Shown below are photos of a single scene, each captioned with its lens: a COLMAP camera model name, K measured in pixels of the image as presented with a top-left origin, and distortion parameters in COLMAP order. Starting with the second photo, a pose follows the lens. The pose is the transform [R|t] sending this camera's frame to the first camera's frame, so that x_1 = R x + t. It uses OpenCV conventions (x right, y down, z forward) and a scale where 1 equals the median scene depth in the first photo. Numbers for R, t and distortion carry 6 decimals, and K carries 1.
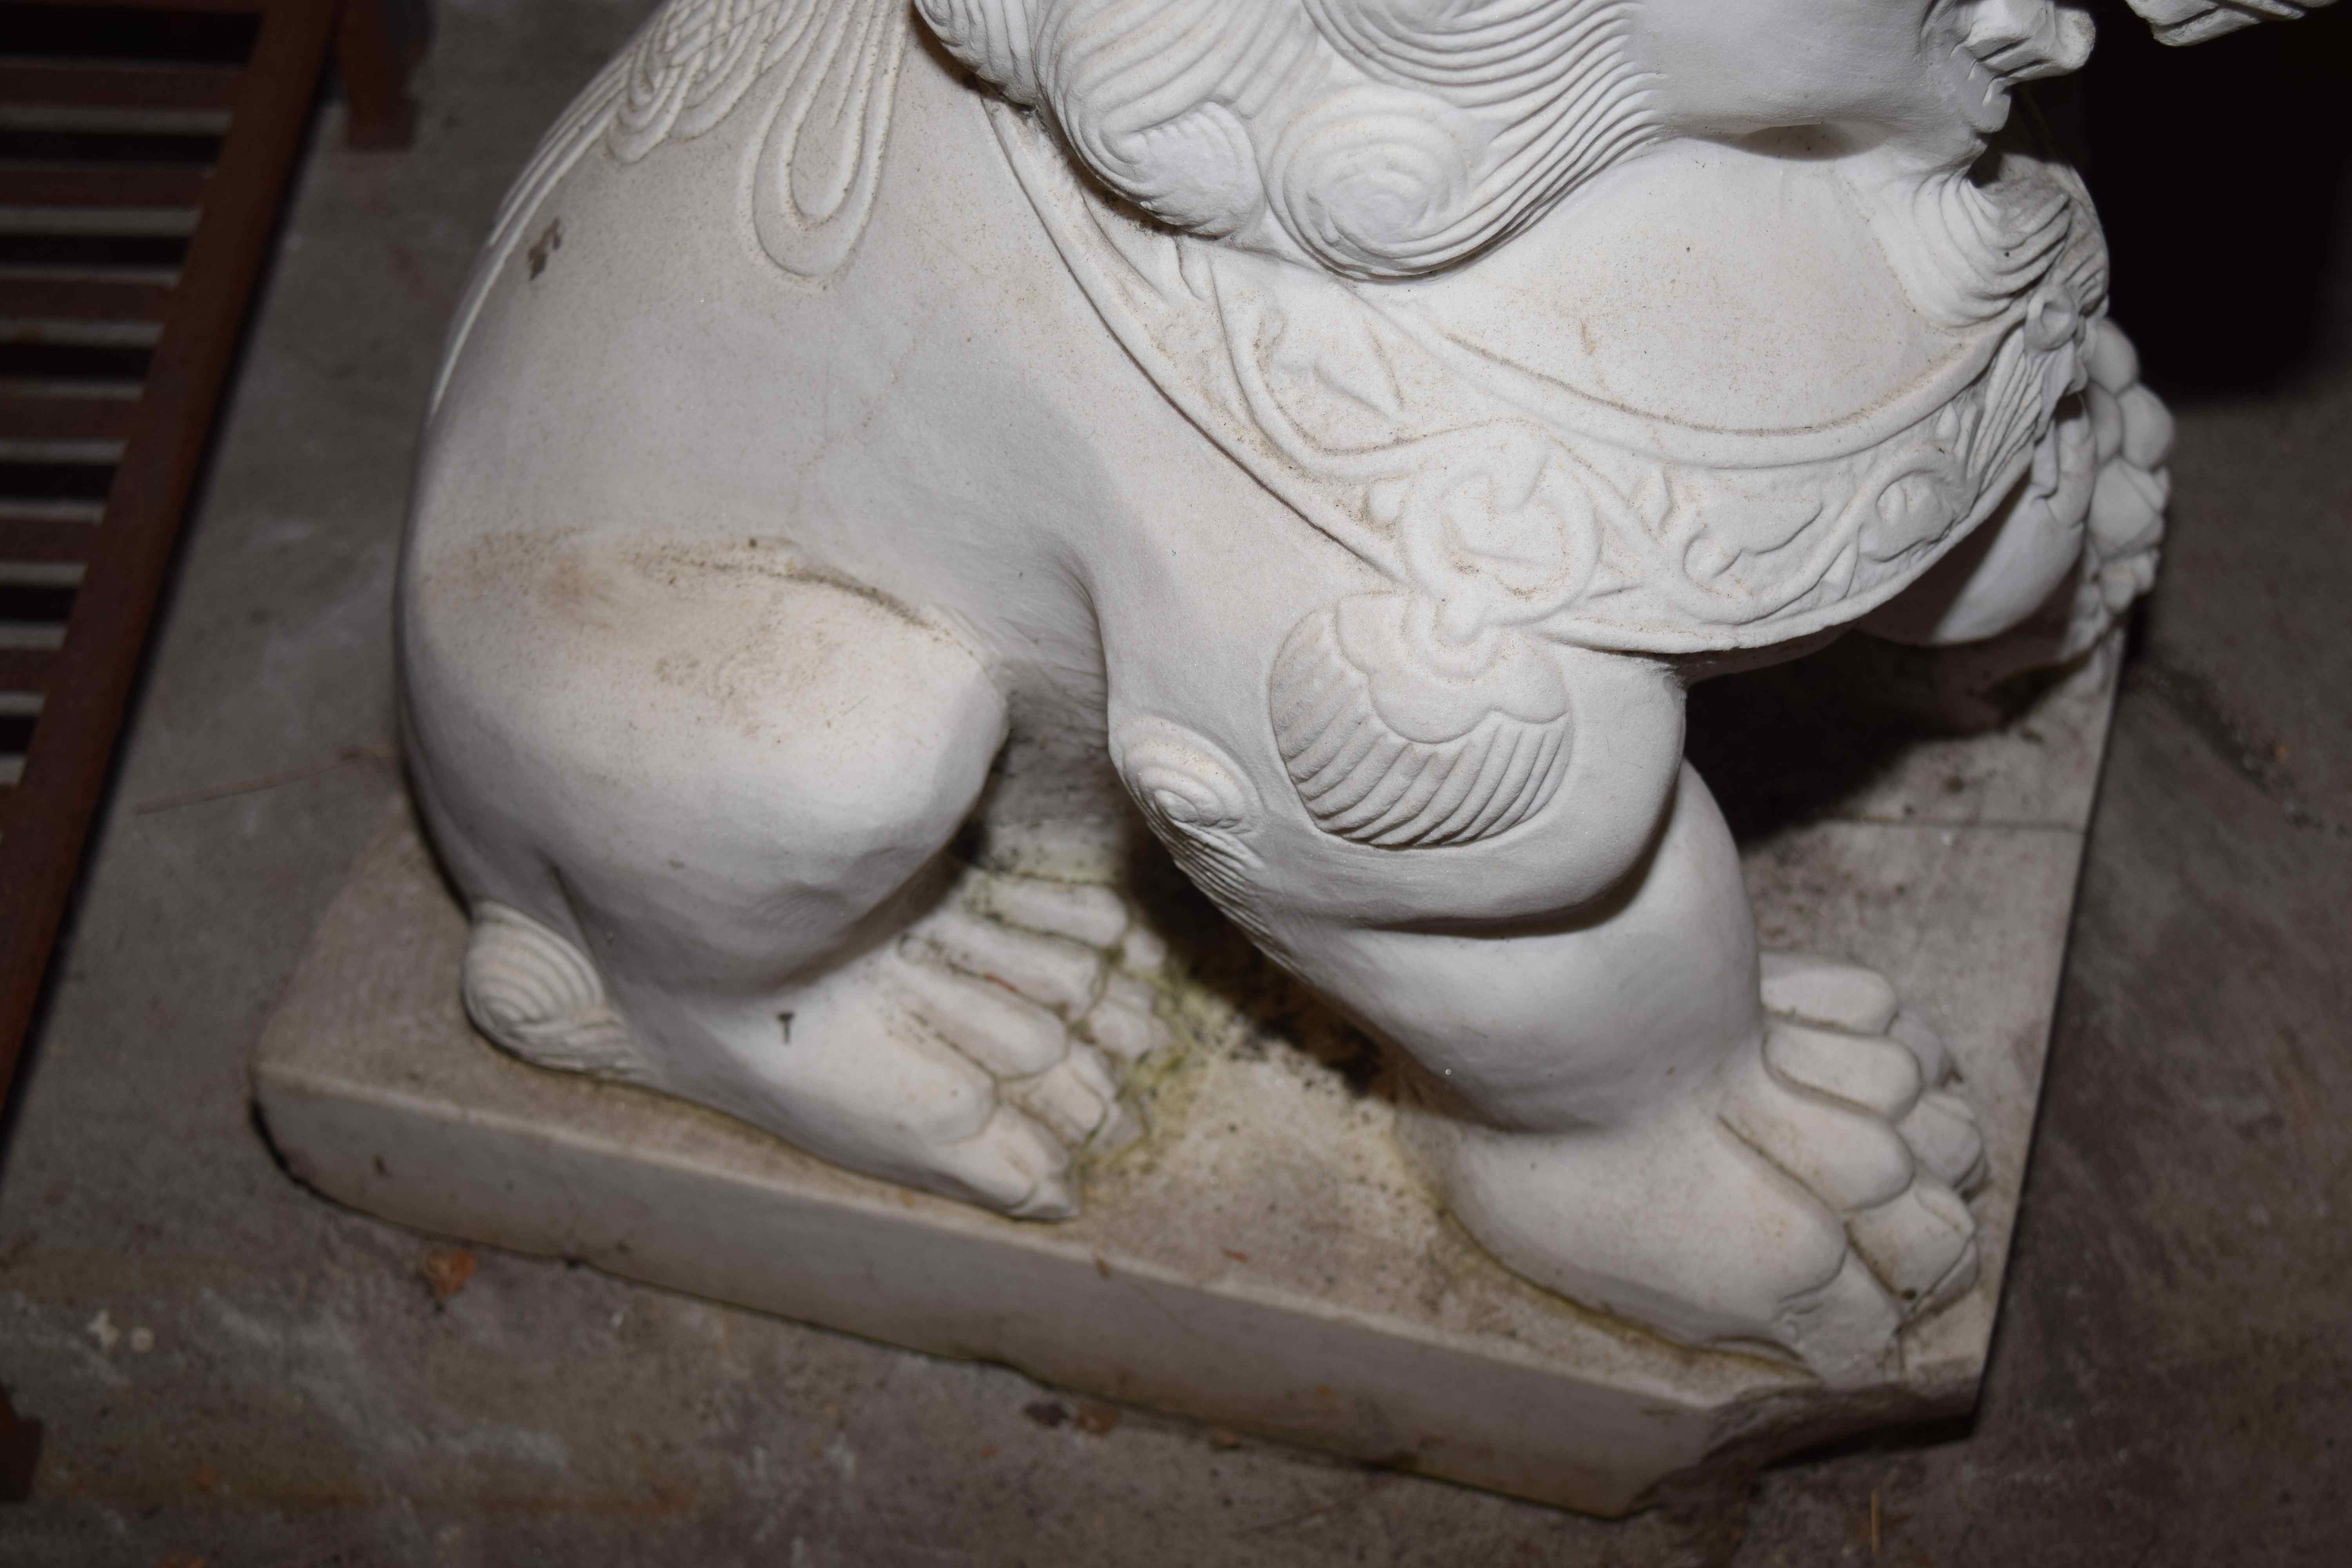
lens RADIAL K [[3788.2, 0, 1201.1], [0, 3788.2, 805.5], [0, 0, 1]] dist [-0.005989, 0.000000]
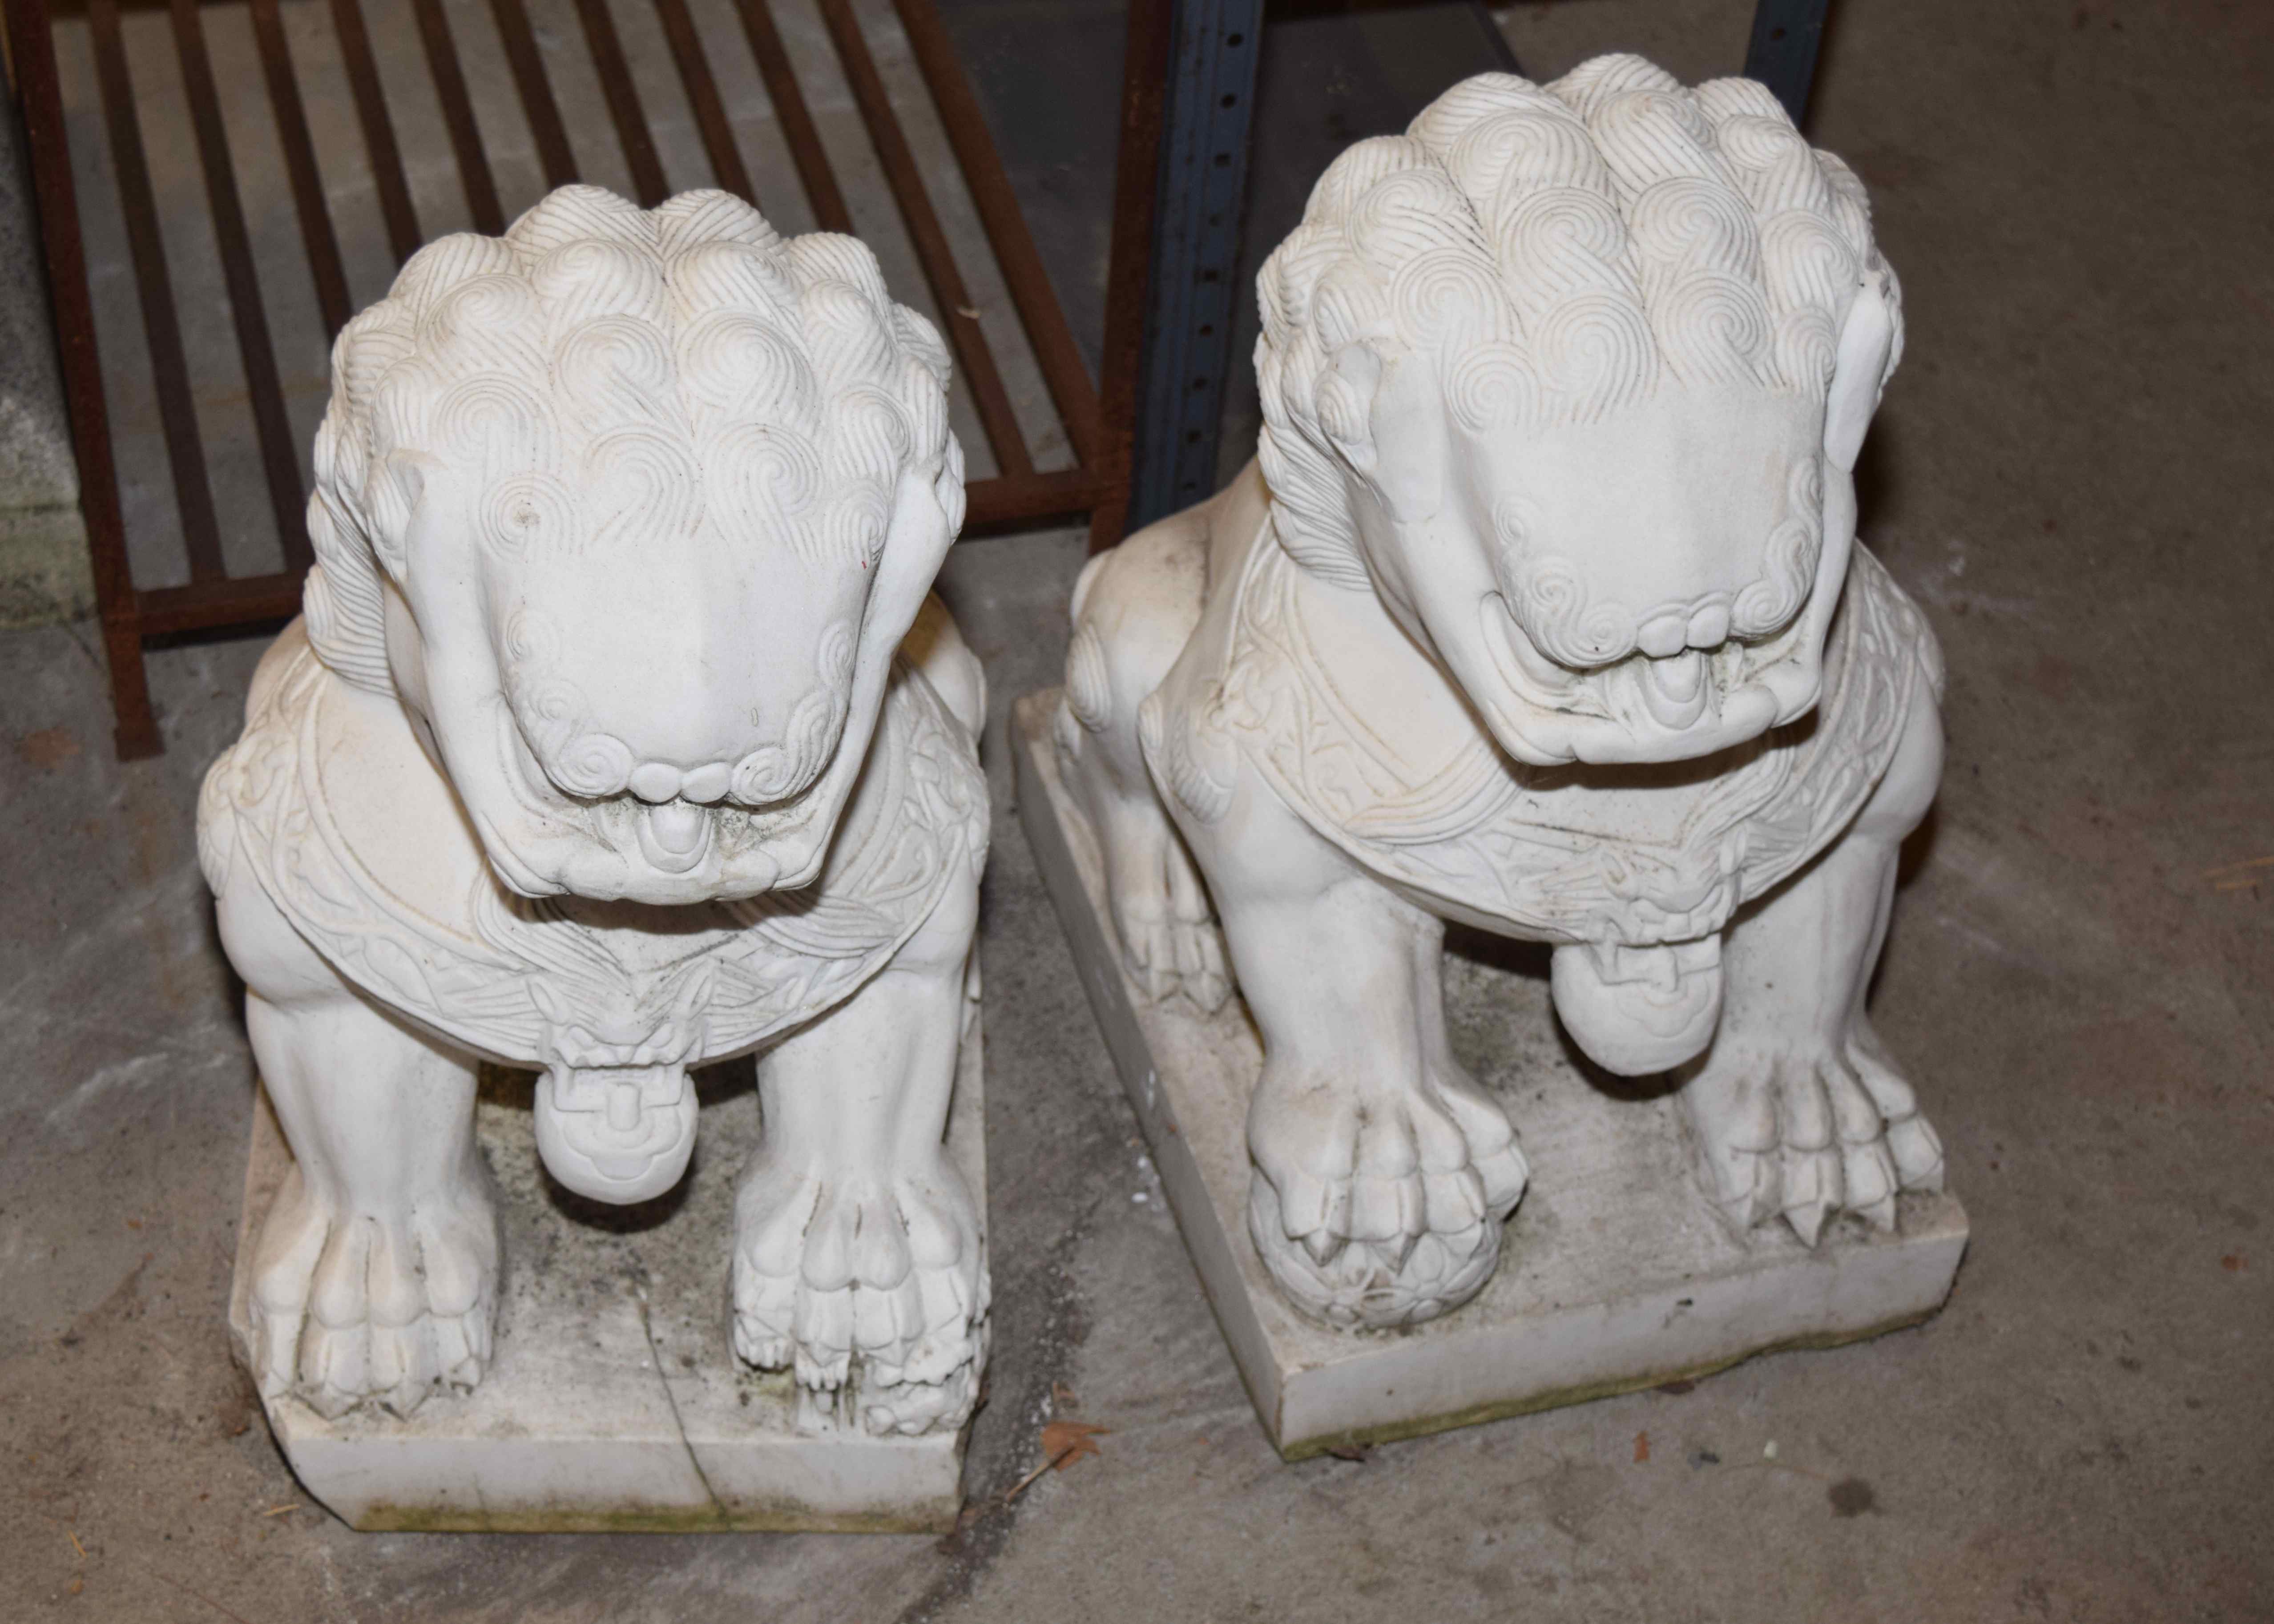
lens RADIAL K [[4223.0, 0, 1004.2], [0, 4223.0, 844.2], [0, 0, 1]] dist [-0.011088, 0.000000]
pose [[0.305818, 0.703434, -0.641605, 1.313204], [-0.785594, 0.567149, 0.247353, -0.720707], [0.537882, 0.428396, 0.726058, -0.336529]]
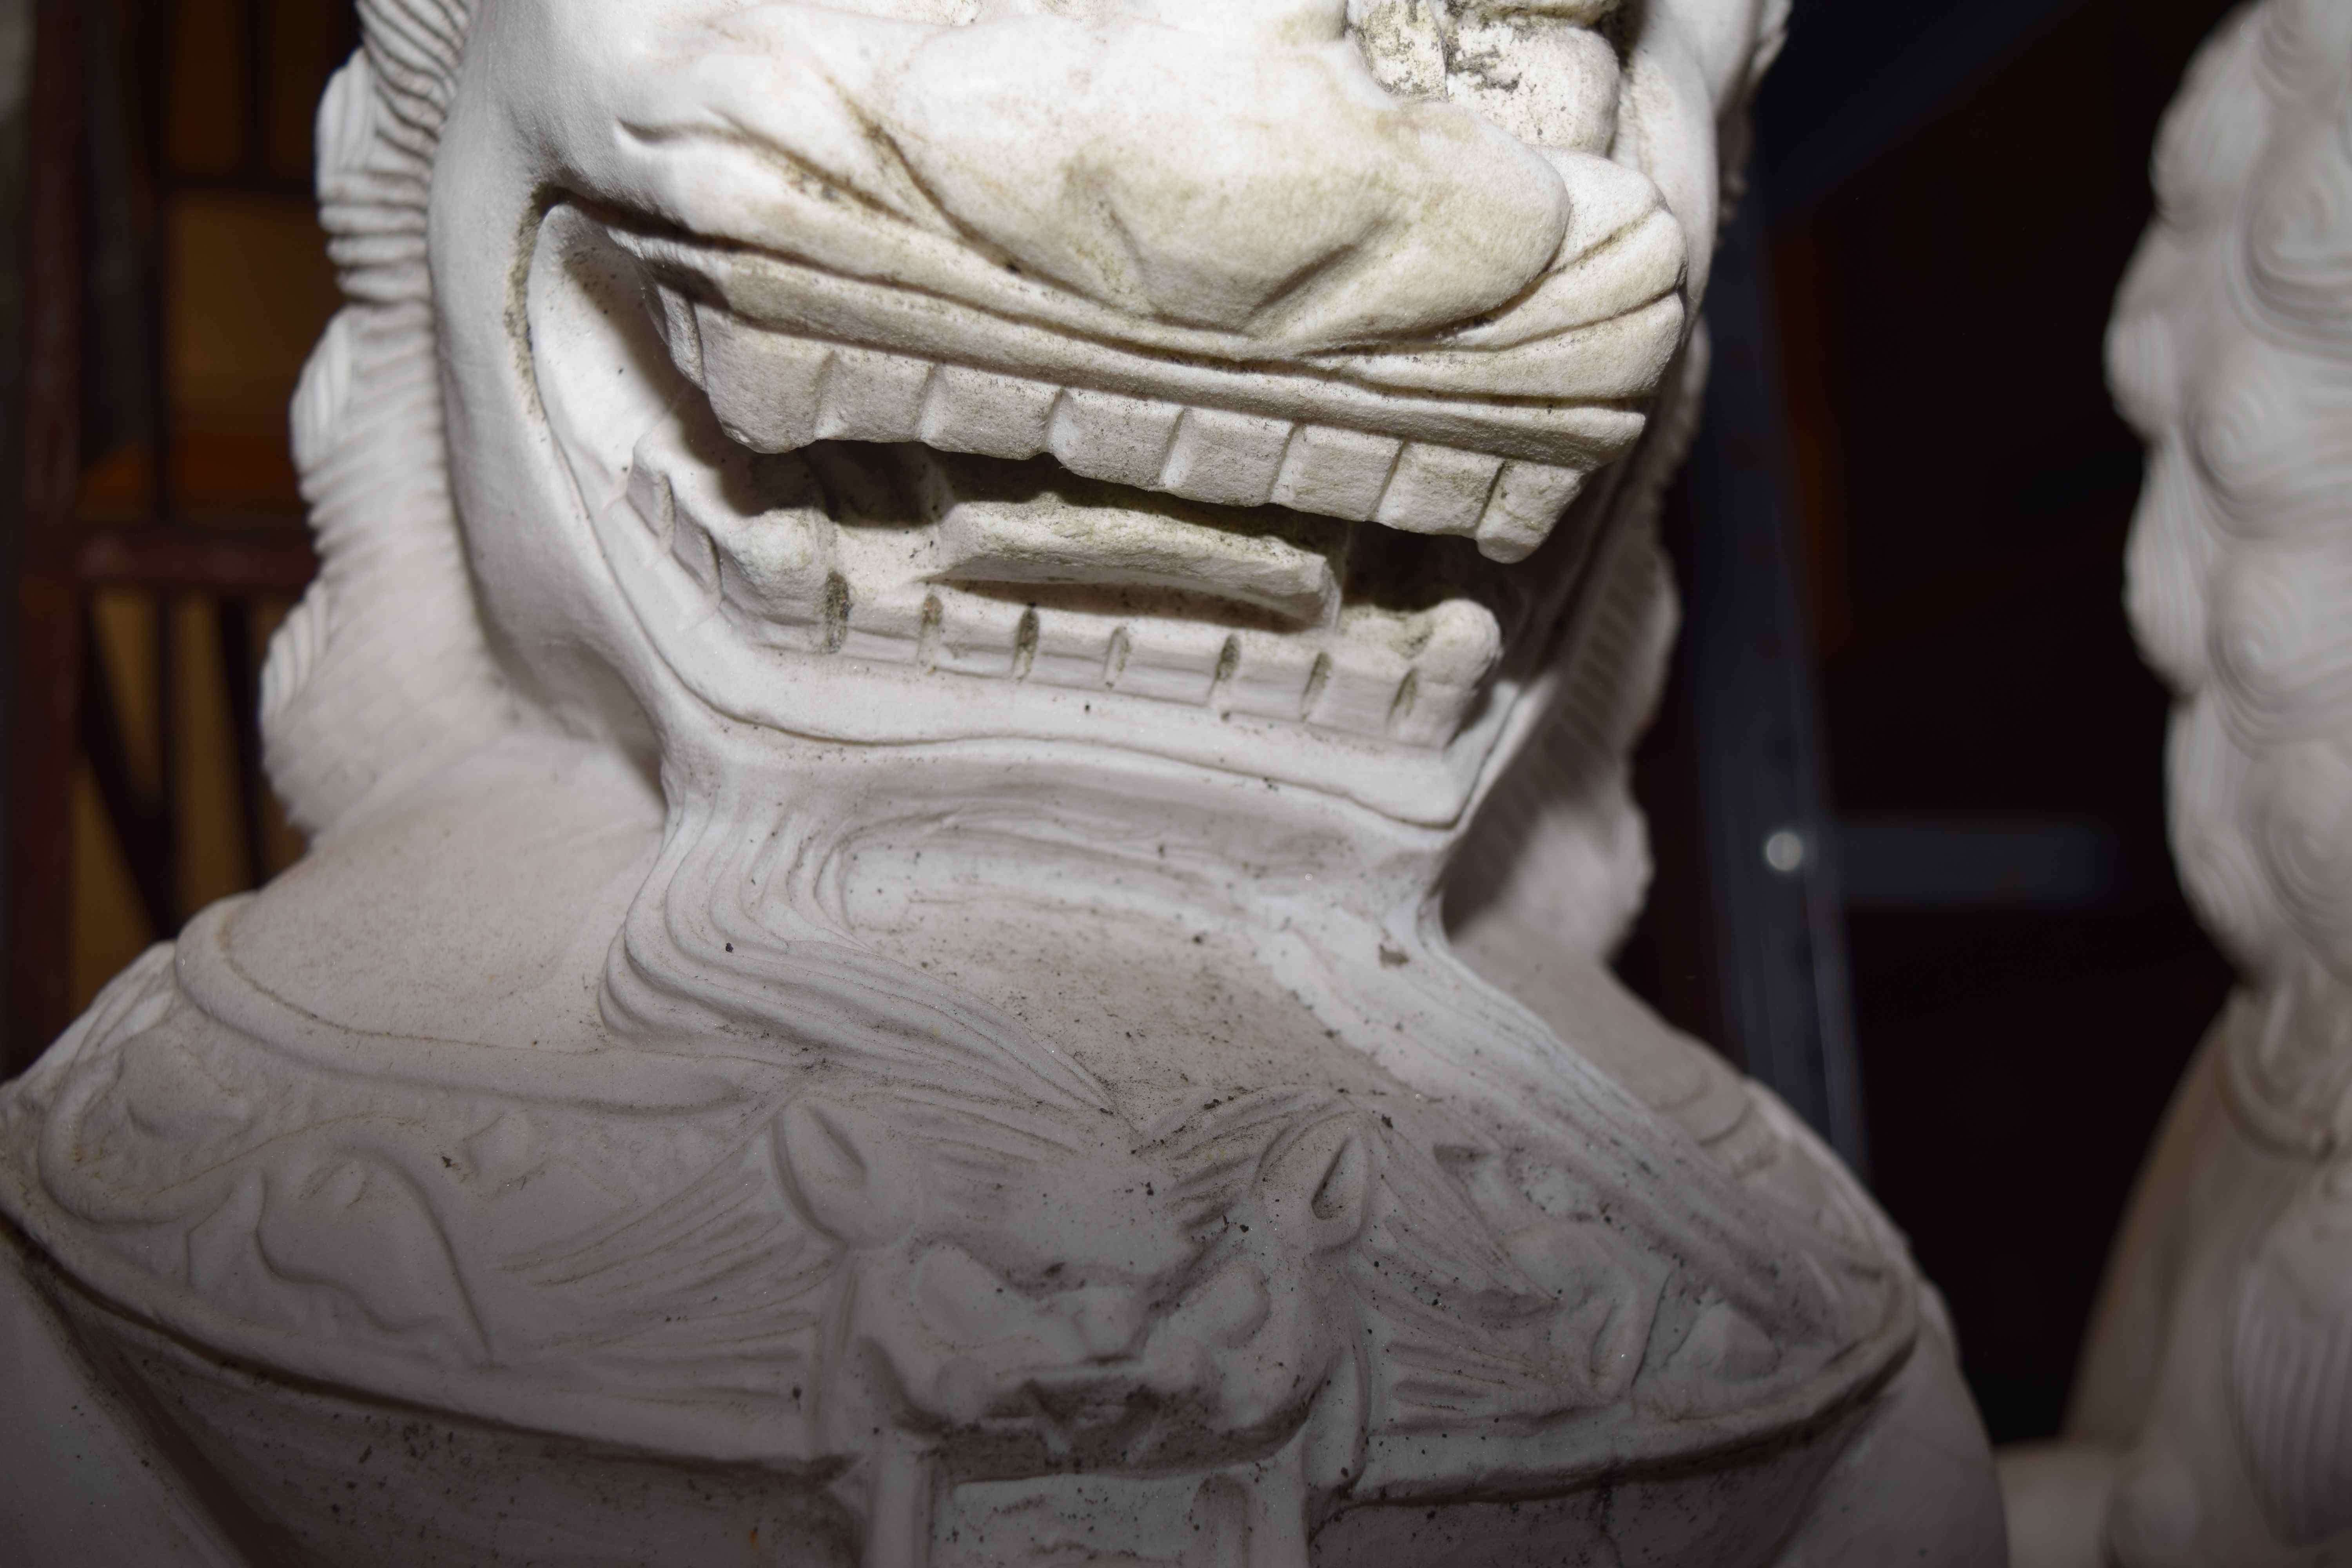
lens RADIAL K [[2741.2, 0, 1195.0], [0, 2741.2, 745.7], [0, 0, 1]] dist [-0.060371, 0.000000]
pose [[0.358315, -0.208055, -0.910123, 0.521285], [-0.708544, 0.574187, -0.410213, -0.031360], [0.607927, 0.791848, 0.058323, 0.813804]]
